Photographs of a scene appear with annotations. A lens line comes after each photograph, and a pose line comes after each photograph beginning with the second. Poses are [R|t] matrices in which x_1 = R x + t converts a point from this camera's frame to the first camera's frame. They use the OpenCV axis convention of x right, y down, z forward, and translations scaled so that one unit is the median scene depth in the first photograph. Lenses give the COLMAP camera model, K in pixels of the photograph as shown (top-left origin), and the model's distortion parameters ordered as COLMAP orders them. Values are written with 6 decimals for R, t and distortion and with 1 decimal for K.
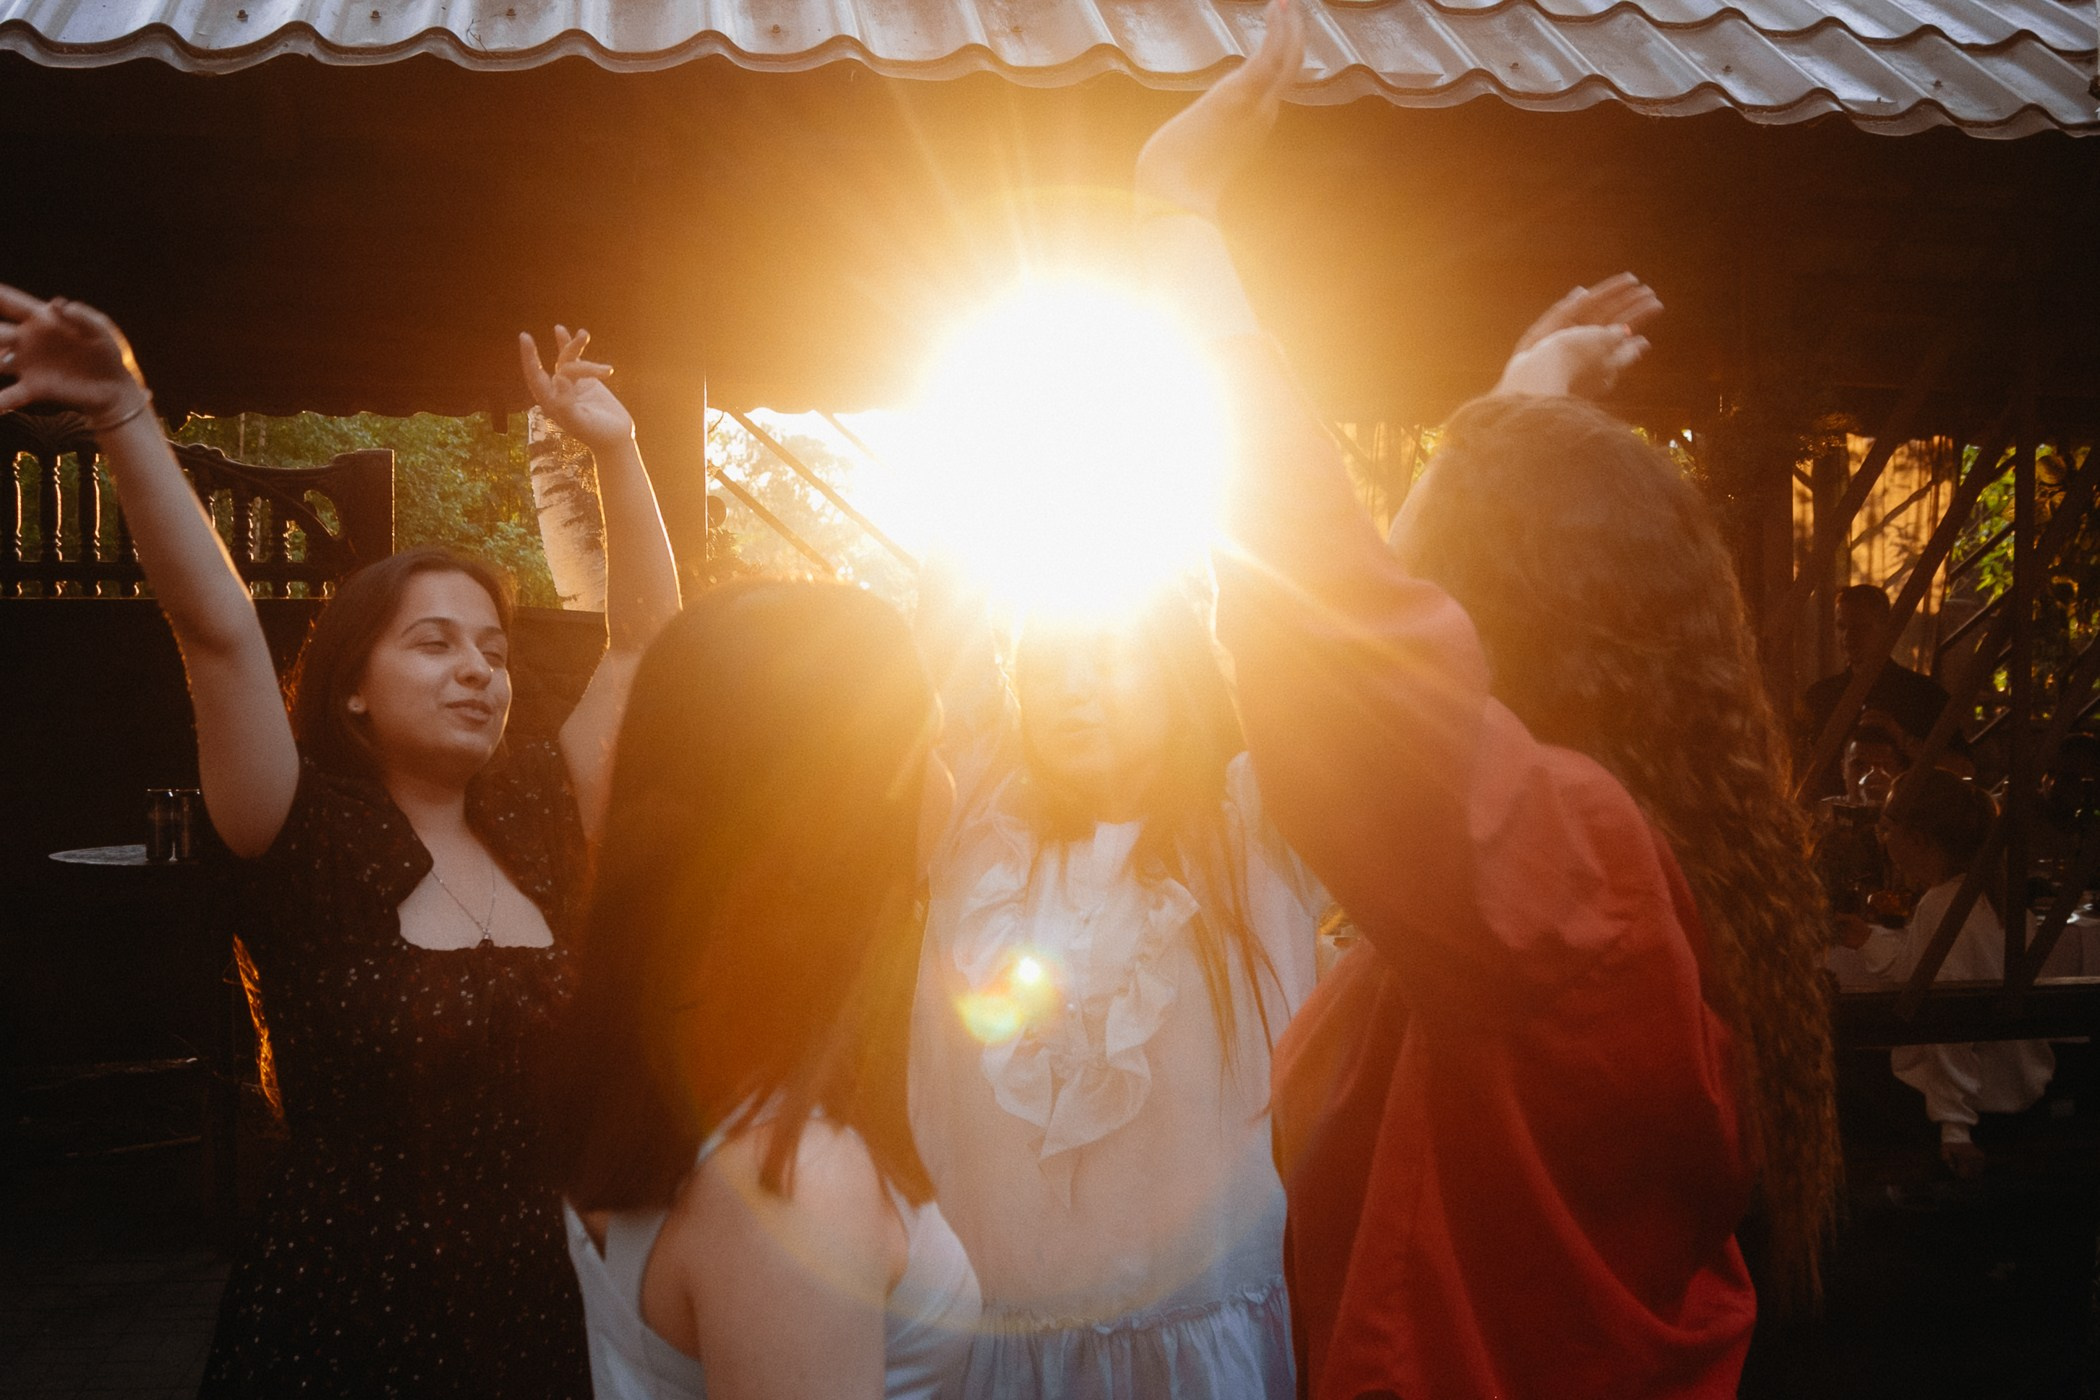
lens RADIAL K [[2293.5, 0, 1048.1], [0, 2293.5, 727.5], [0, 0, 1]] dist [-0.129170, 0.060915]
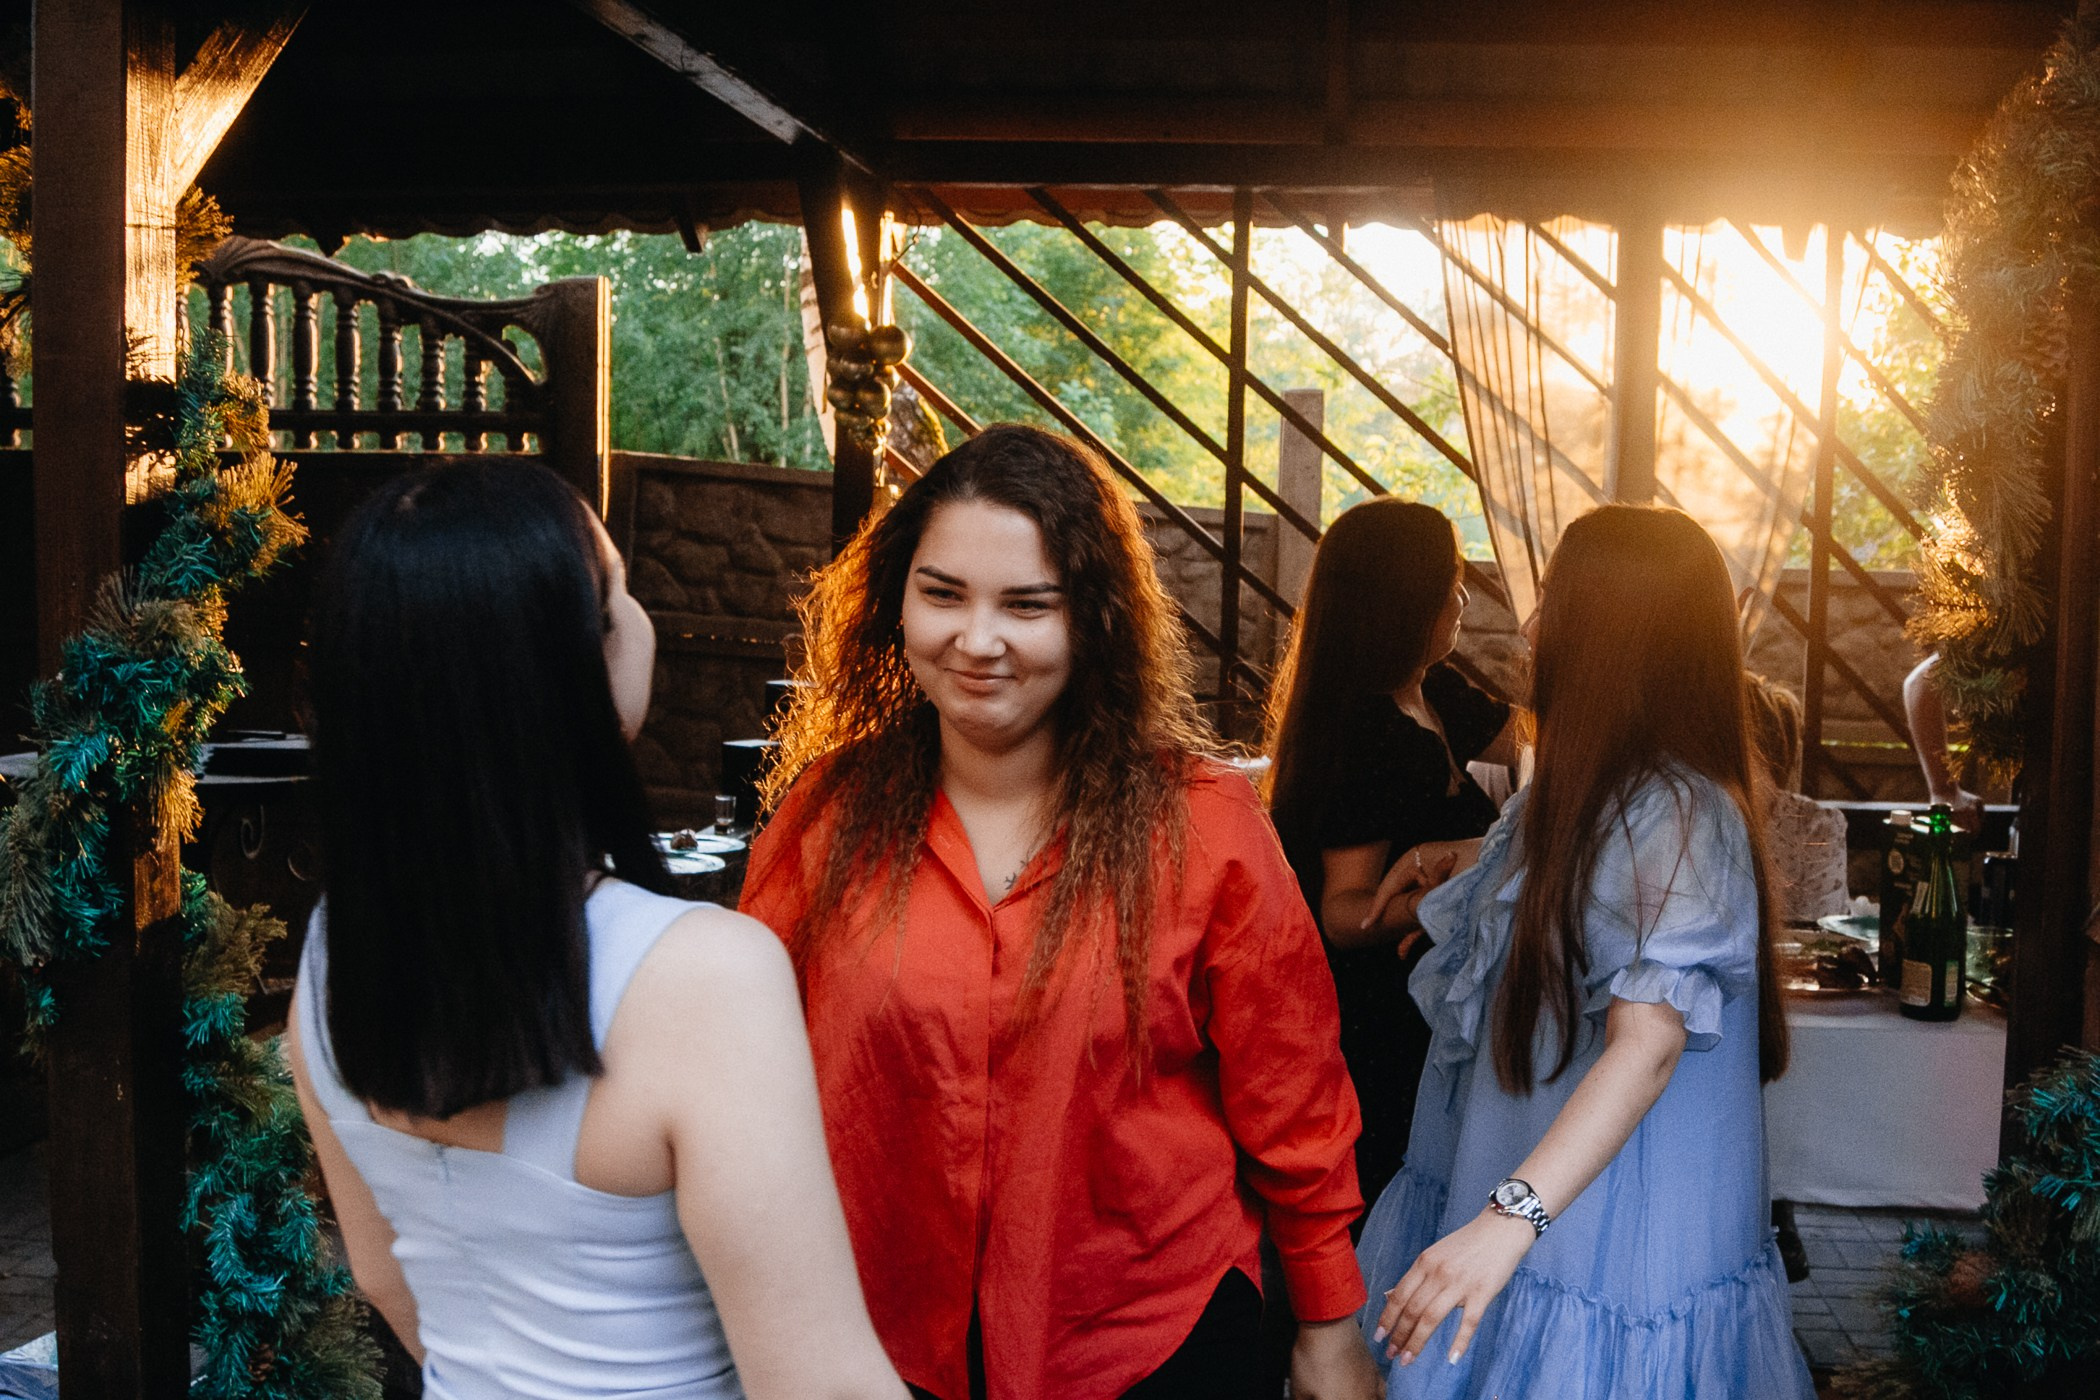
lens RADIAL K [[2282.0, 0, 1053.6], [0, 2282.0, 705.8], [0, 0, 1]] dist [-0.114786, 0.033458]
pose [[0.955322, 0.042929, -0.292432, 0.159122], [-0.029181, 0.998261, 0.051216, -0.014769], [0.294122, -0.040394, 0.954914, 0.306138]]
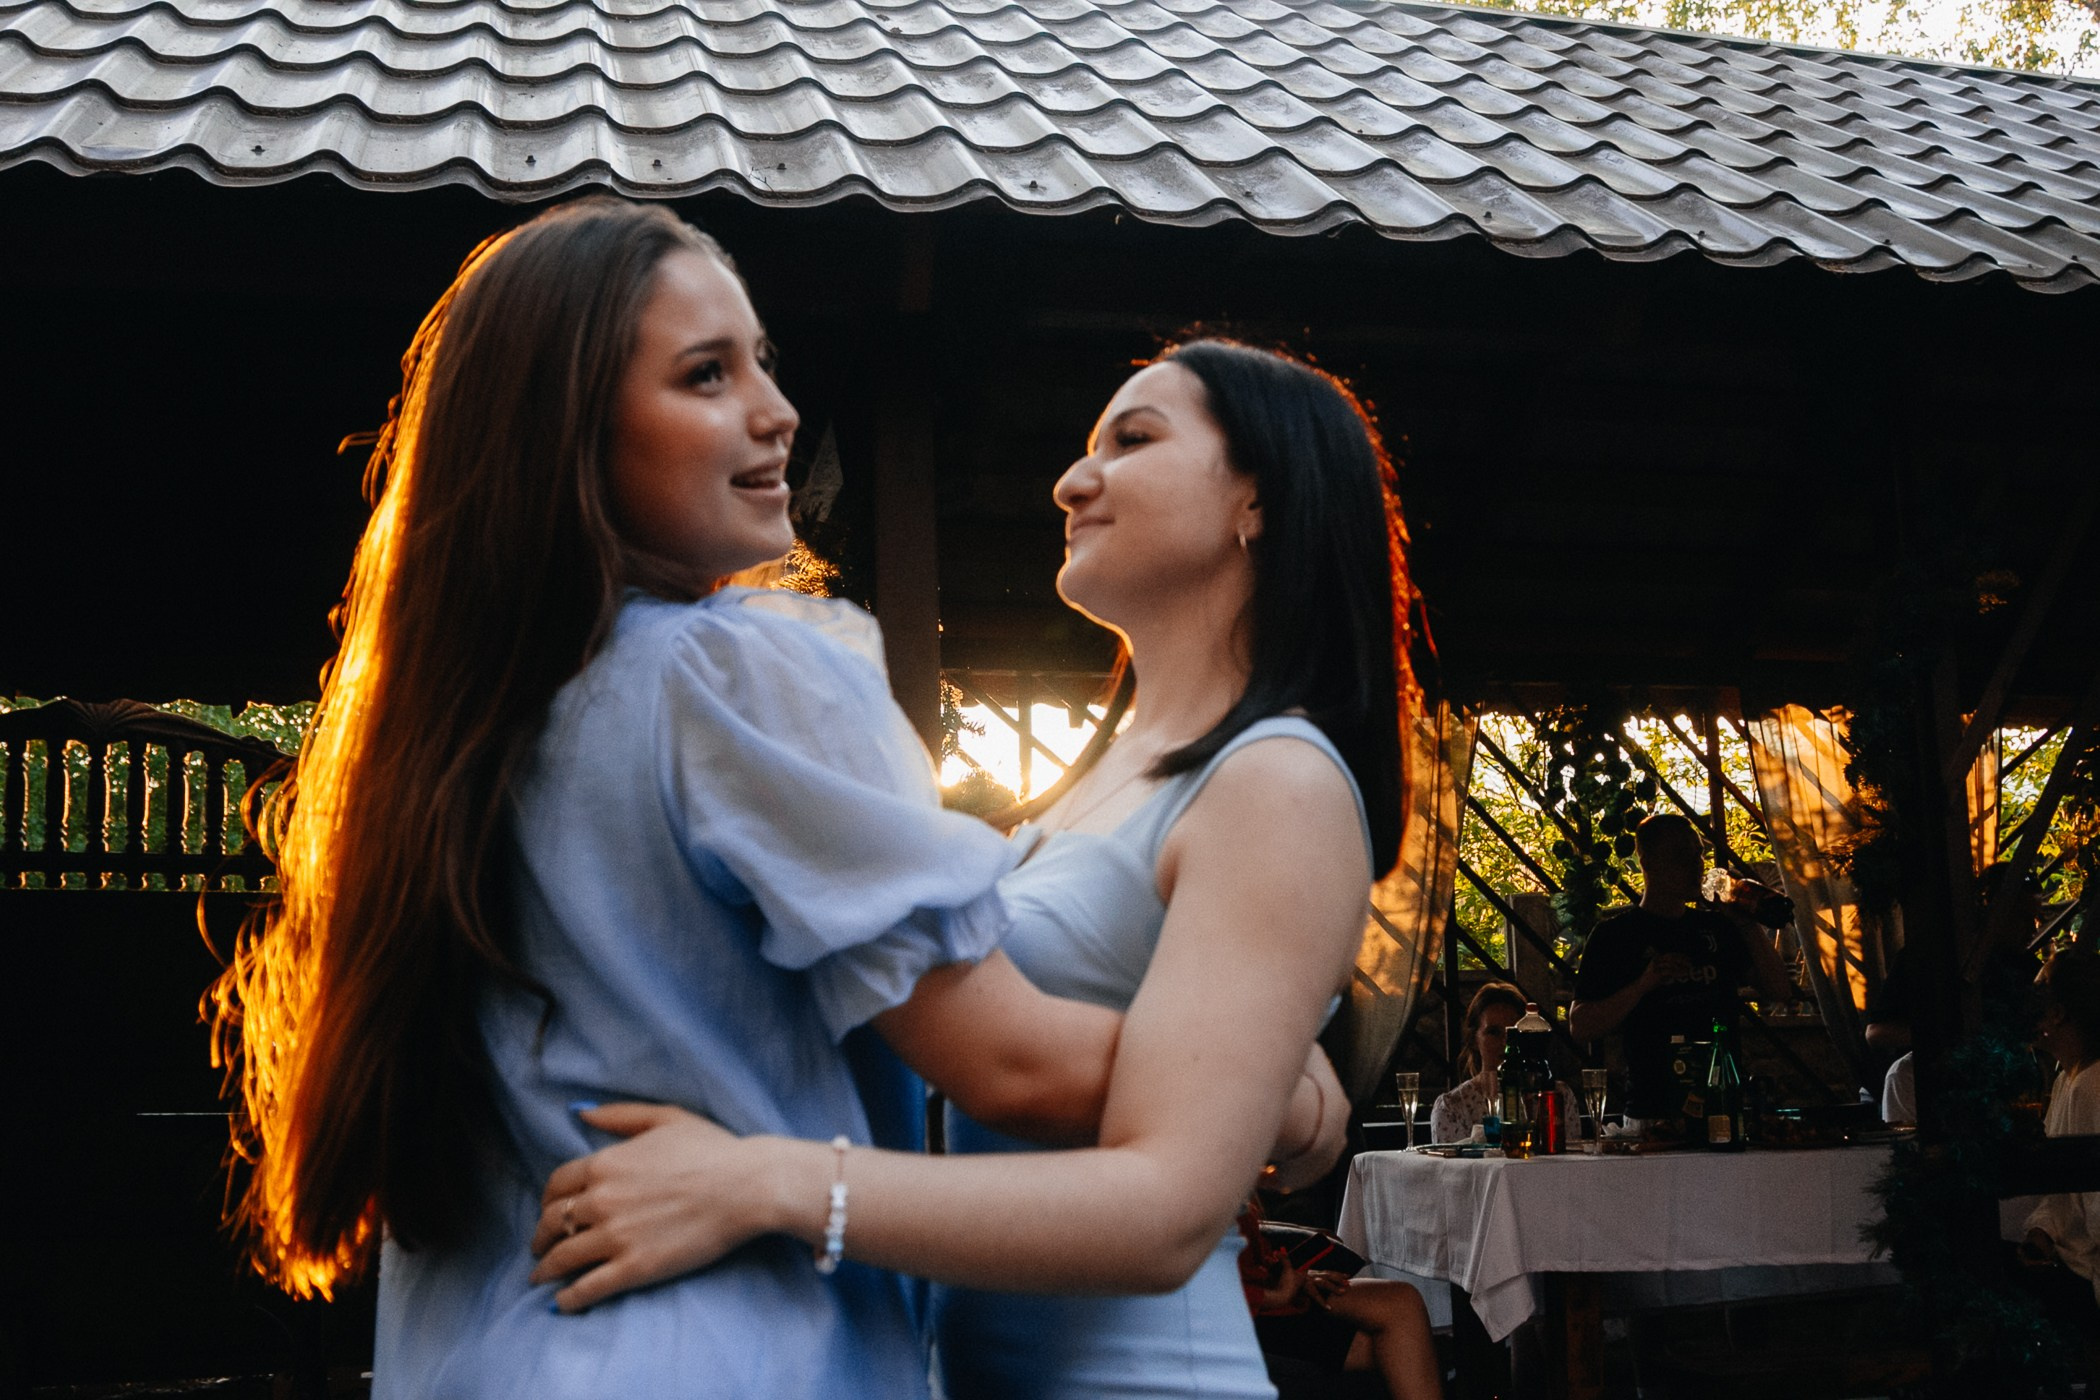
lens RADIAL K [[2353.4, 0, 1052.9], [0, 2353.4, 732.4], [0, 0, 1]] dist [-0.104139, 0.029967]
pose [[0.999029, -0.012598, 0.042212, -0.087638], [0.019936, 0.983787, -0.178231, 0.076258], [-0.039282, 0.178900, 0.983083, -0.018155]]
